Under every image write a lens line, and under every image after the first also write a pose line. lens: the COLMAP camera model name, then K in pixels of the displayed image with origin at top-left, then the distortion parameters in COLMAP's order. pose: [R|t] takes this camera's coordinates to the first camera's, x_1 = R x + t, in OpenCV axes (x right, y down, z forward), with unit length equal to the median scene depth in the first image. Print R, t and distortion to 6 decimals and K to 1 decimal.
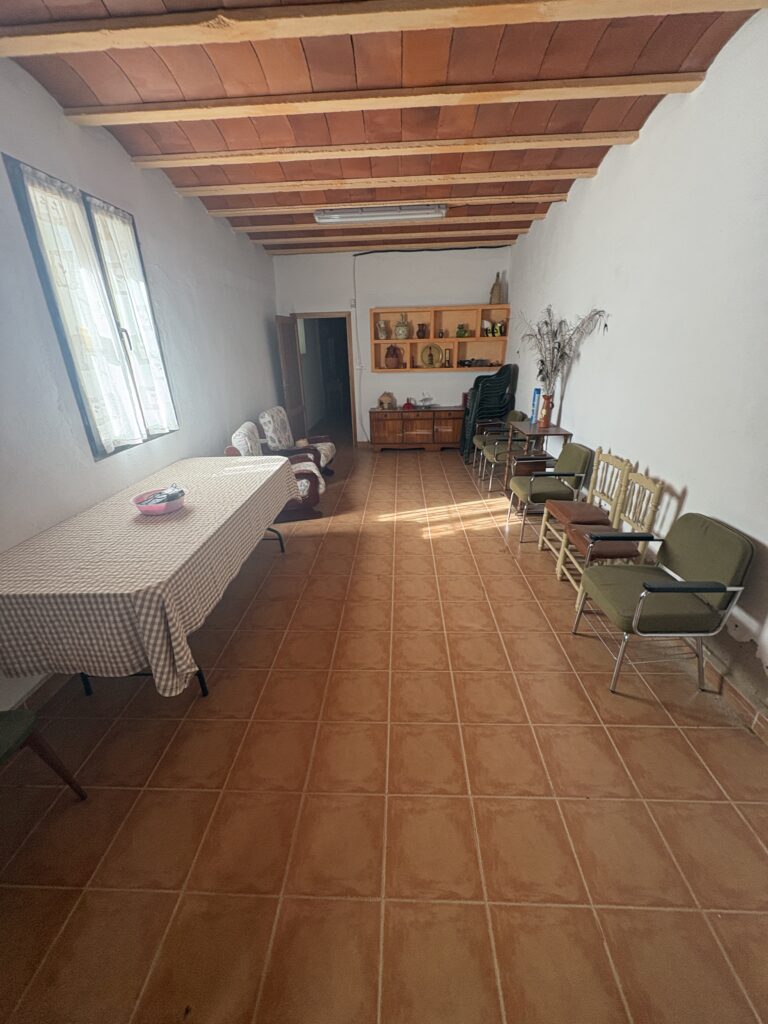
lens RADIAL K [[399.0, 0, 384.0], [0, 399.0, 512.0], [0, 0, 1]] dist [-0.012802, -0.000113]
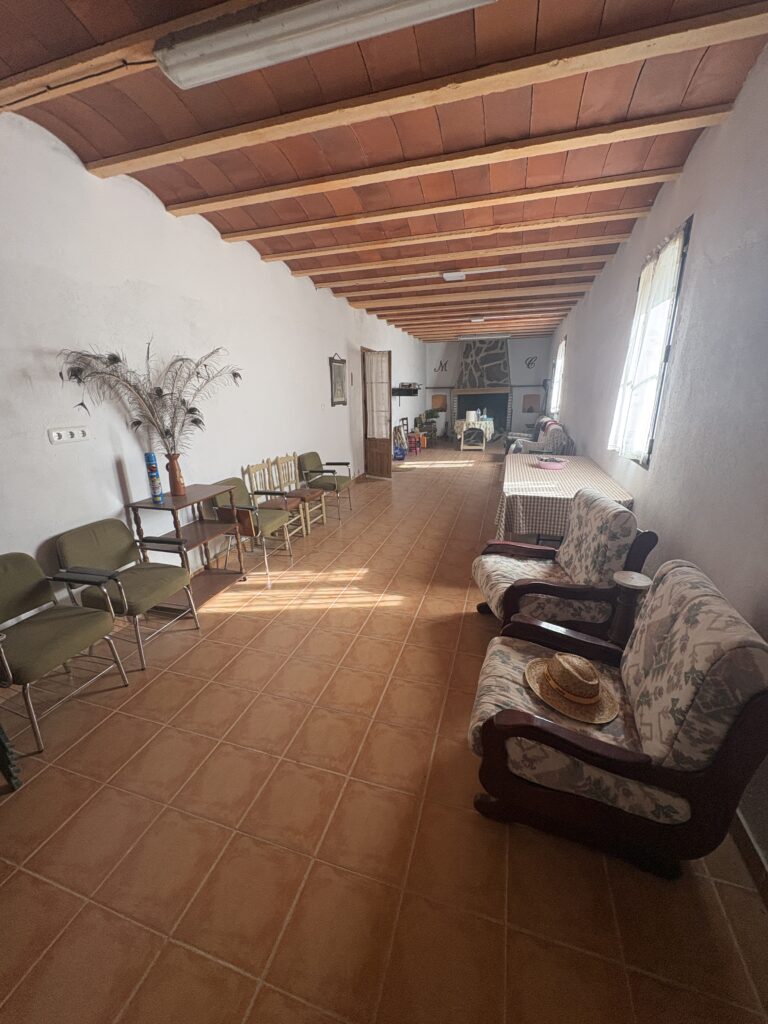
lens RADIAL K [[399.0, 0, 384.0], [0, 399.0, 512.0], [0, 0, 1]] dist [-0.012802, -0.000113]
pose [[-0.966916, -0.039430, 0.252029, -0.168586], [0.131967, 0.768186, 0.626478, -0.603573], [-0.218307, 0.639011, -0.737568, 1.474357]]
